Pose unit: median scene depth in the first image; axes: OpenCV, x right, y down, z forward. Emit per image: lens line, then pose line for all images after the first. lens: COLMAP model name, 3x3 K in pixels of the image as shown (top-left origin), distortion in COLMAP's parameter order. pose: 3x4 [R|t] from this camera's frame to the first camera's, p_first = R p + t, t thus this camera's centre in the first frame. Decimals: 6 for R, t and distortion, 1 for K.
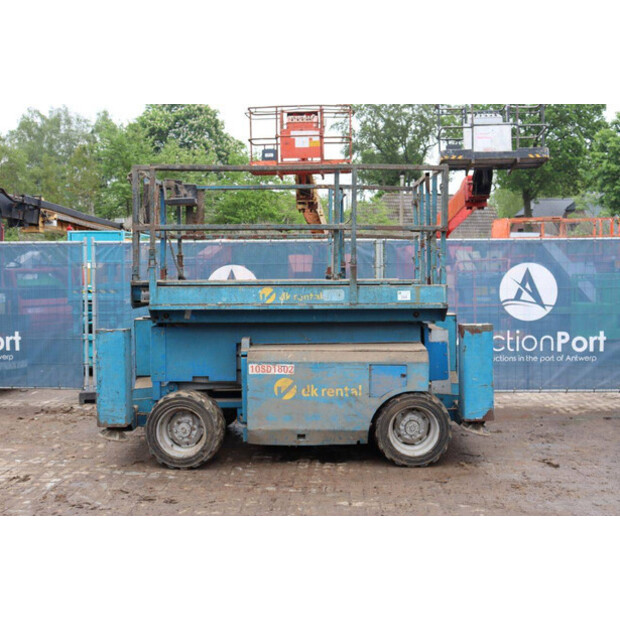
lens RADIAL K [[750.3, 0, 312.9], [0, 750.3, 305.2], [0, 0, 1]] dist [0.019812, 0.000000]
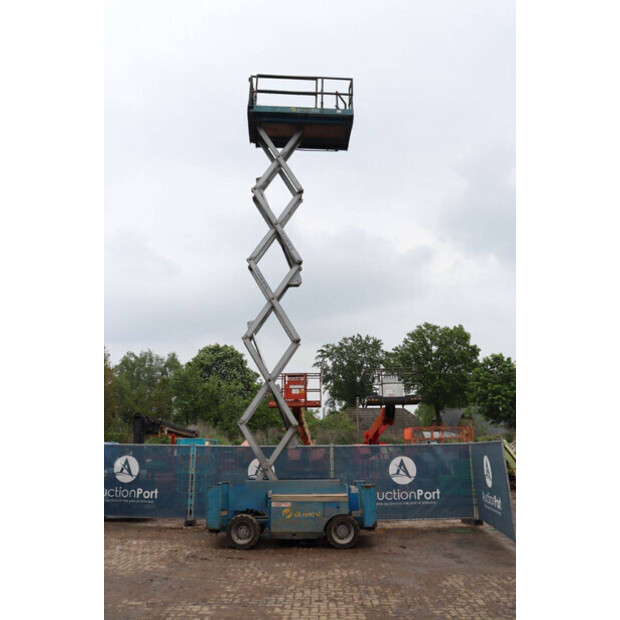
lens RADIAL K [[503.9, 0, 306.2], [0, 503.9, 298.6], [0, 0, 1]] dist [-0.149799, 0.097012]
pose [[0.999977, 0.002812, 0.006209, 0.008279], [-0.000484, 0.937915, -0.346866, 0.011866], [-0.006798, 0.346855, 0.937894, -0.515534]]
